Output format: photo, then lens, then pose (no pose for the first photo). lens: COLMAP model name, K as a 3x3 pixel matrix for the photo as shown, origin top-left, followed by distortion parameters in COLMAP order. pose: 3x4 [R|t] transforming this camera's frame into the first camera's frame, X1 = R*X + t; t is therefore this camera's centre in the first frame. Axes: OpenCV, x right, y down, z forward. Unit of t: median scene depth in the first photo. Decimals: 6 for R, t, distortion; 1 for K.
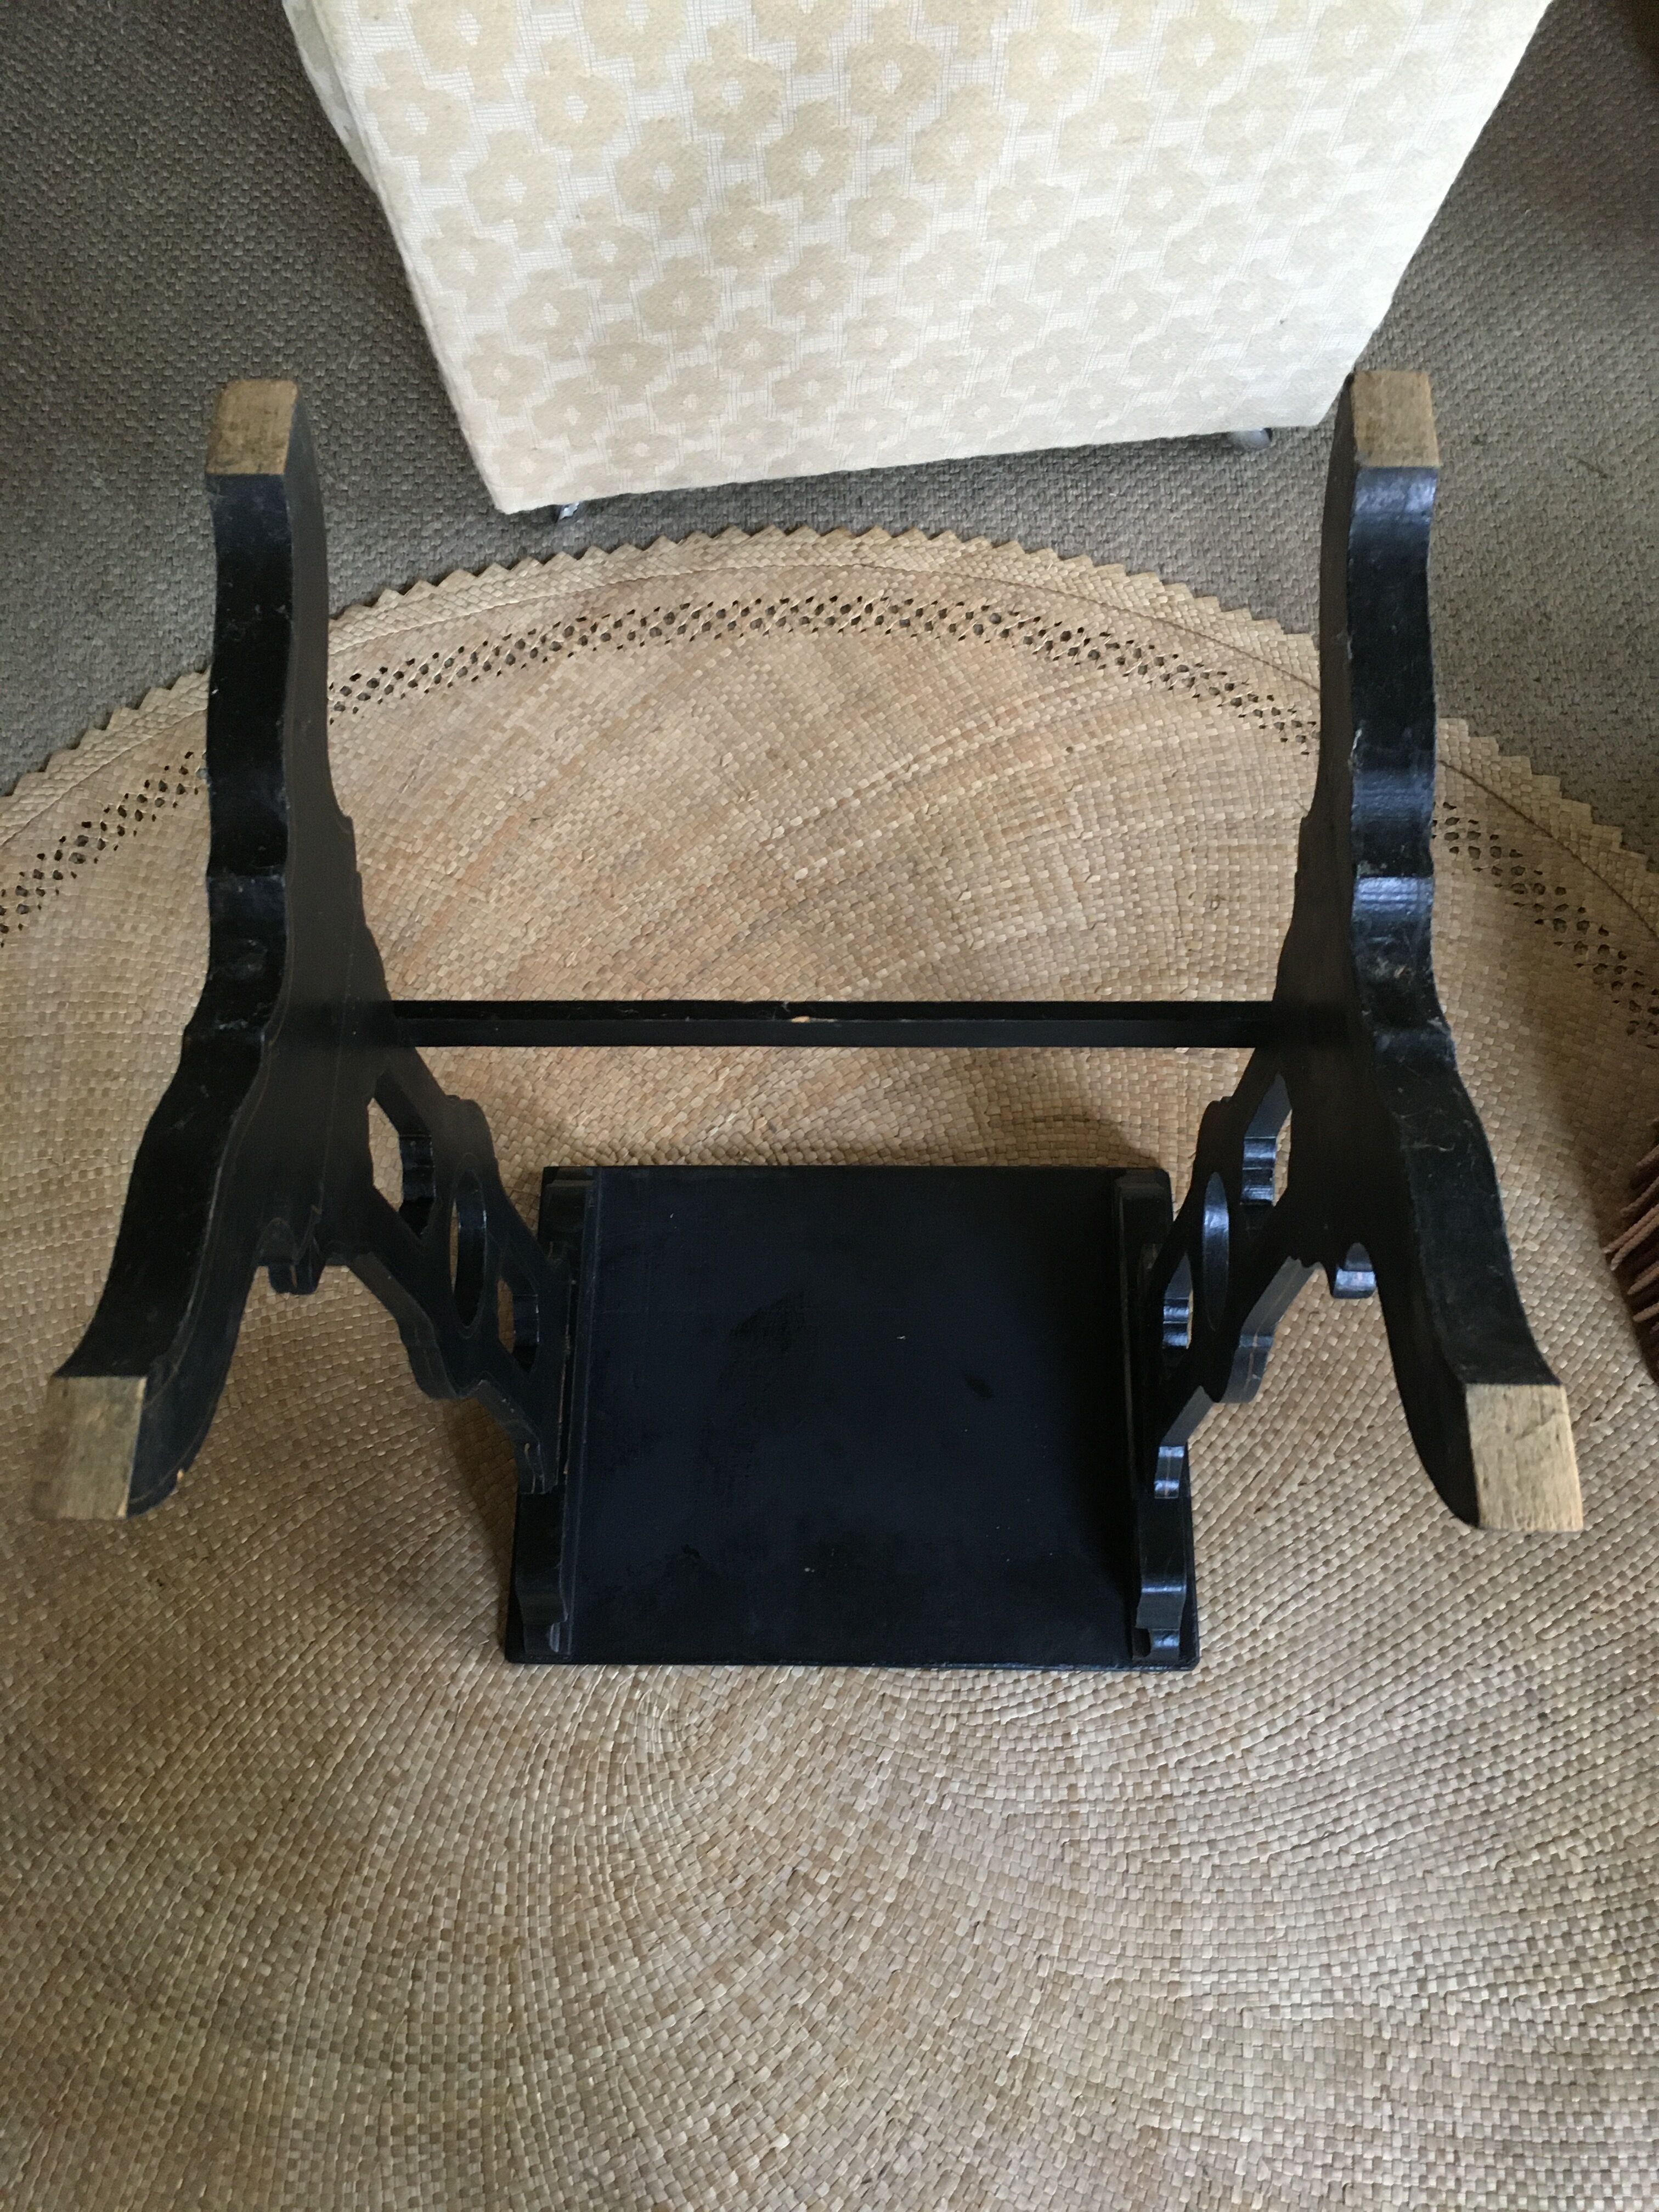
lens RADIAL K [[1923.4, 0, 832.5], [0, 1923.4, 1114.6], [0, 0, 1]] dist [0.084532, -0.119401]
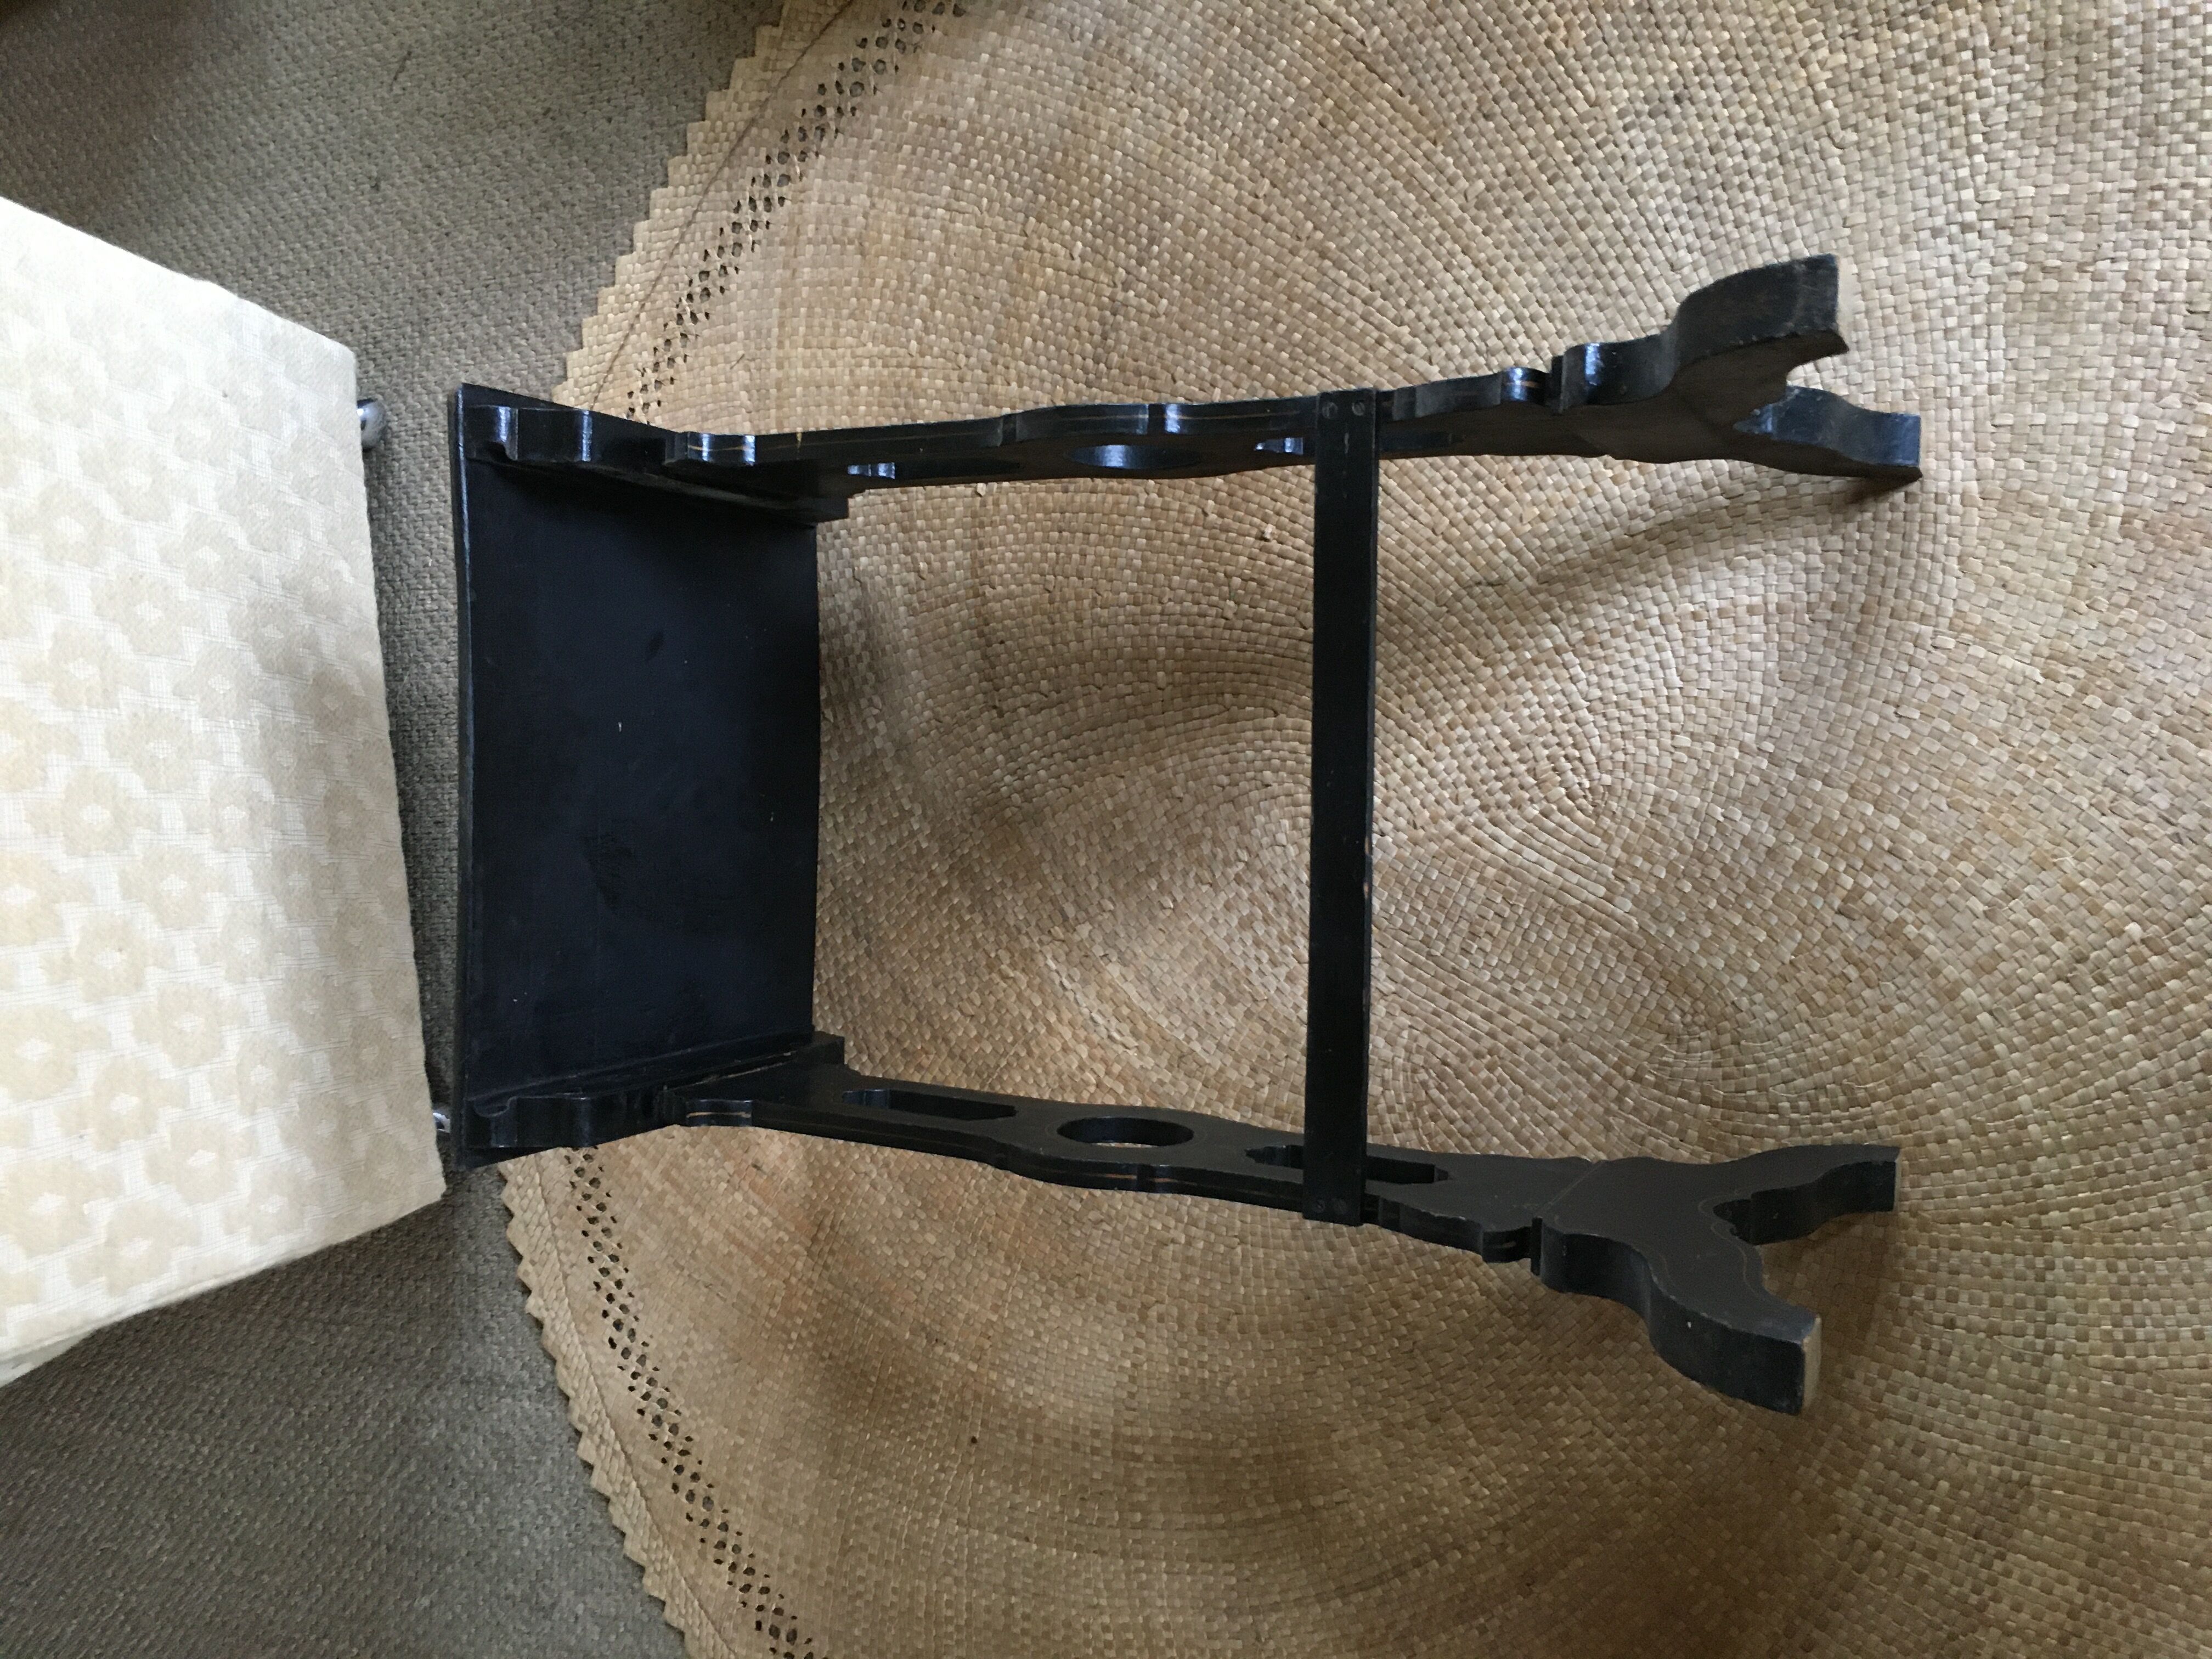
lens RADIAL K [[1923.4, 0, 1113.8], [0, 1923.4, 825.1], [0, 0, 1]] dist [0.084532, -0.119401]
pose [[0.002502, -0.999890, -0.014626, 0.032286], [0.998565, 0.003280, -0.053450, 0.088984], [0.053492, -0.014471, 0.998463, 0.058121]]
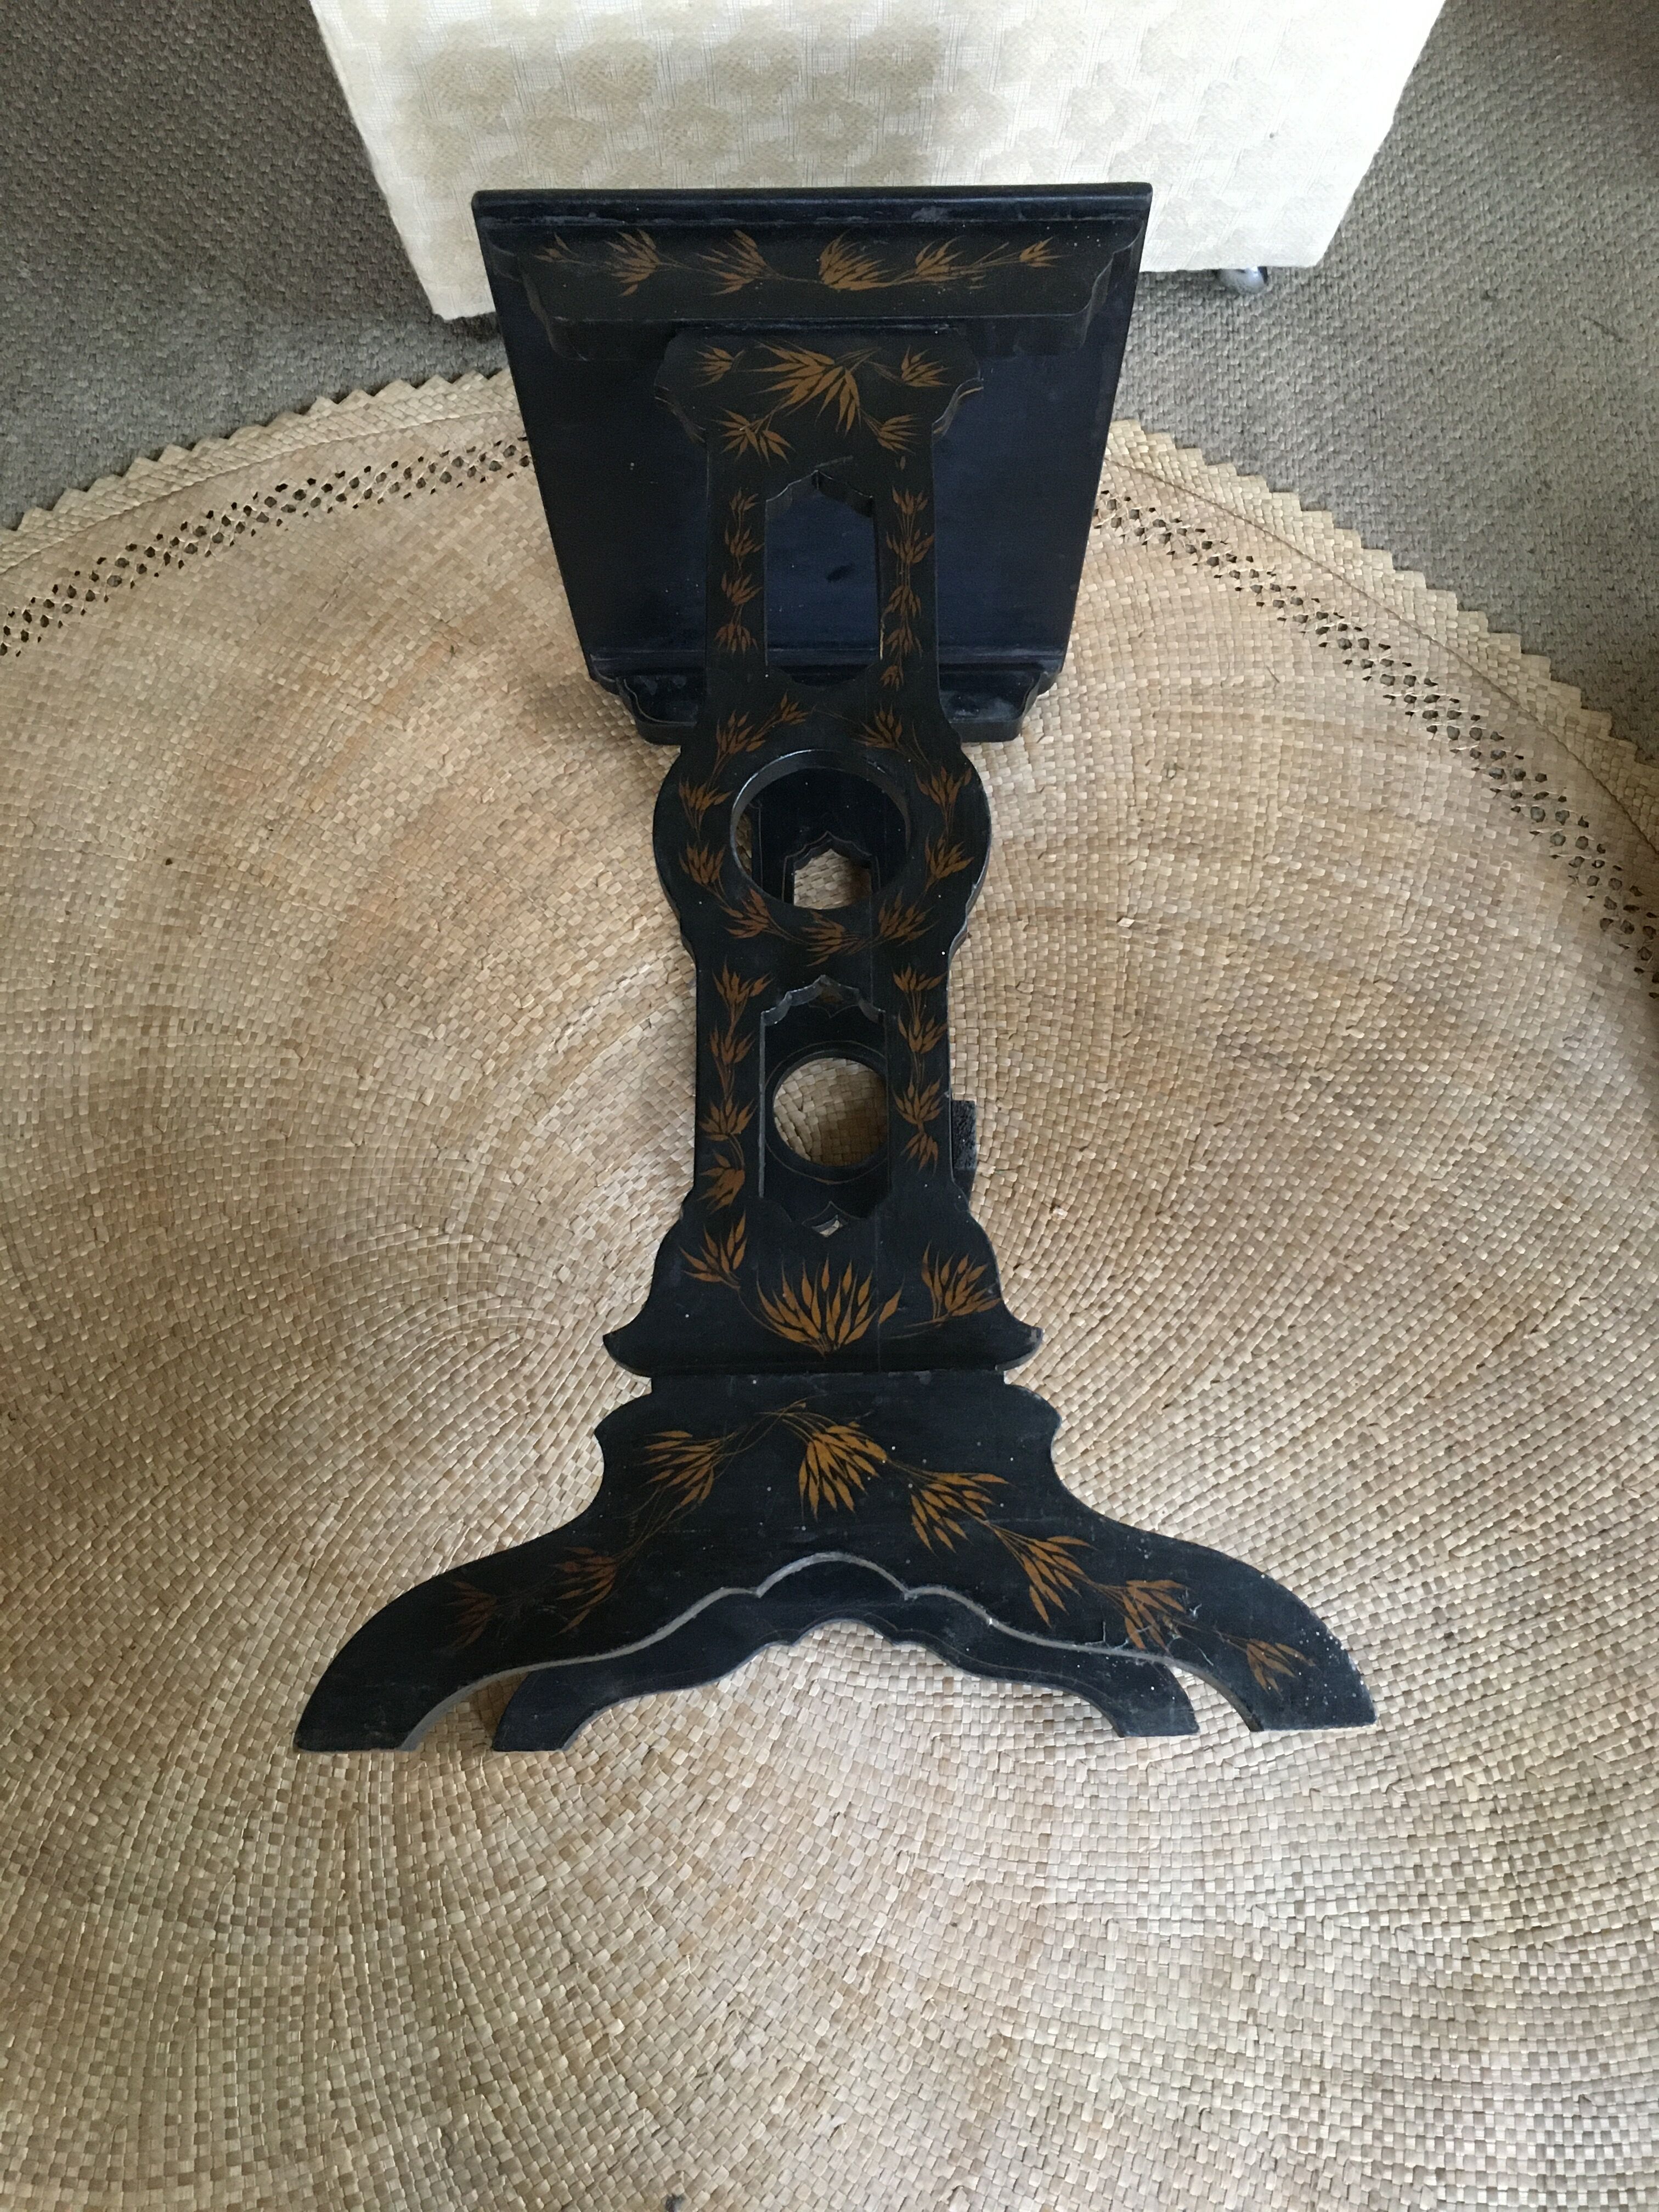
lens RADIAL K [[1923.4, 0, 840.4], [0, 1923.4, 1112.8], [0, 0, 1]] dist [0.084532, -0.119401]
pose [[0.998395, 0.054730, -0.014565, 0.066059], [-0.054239, 0.998009, 0.032200, 0.038864], [0.016298, -0.031358, 0.999375, 0.056473]]
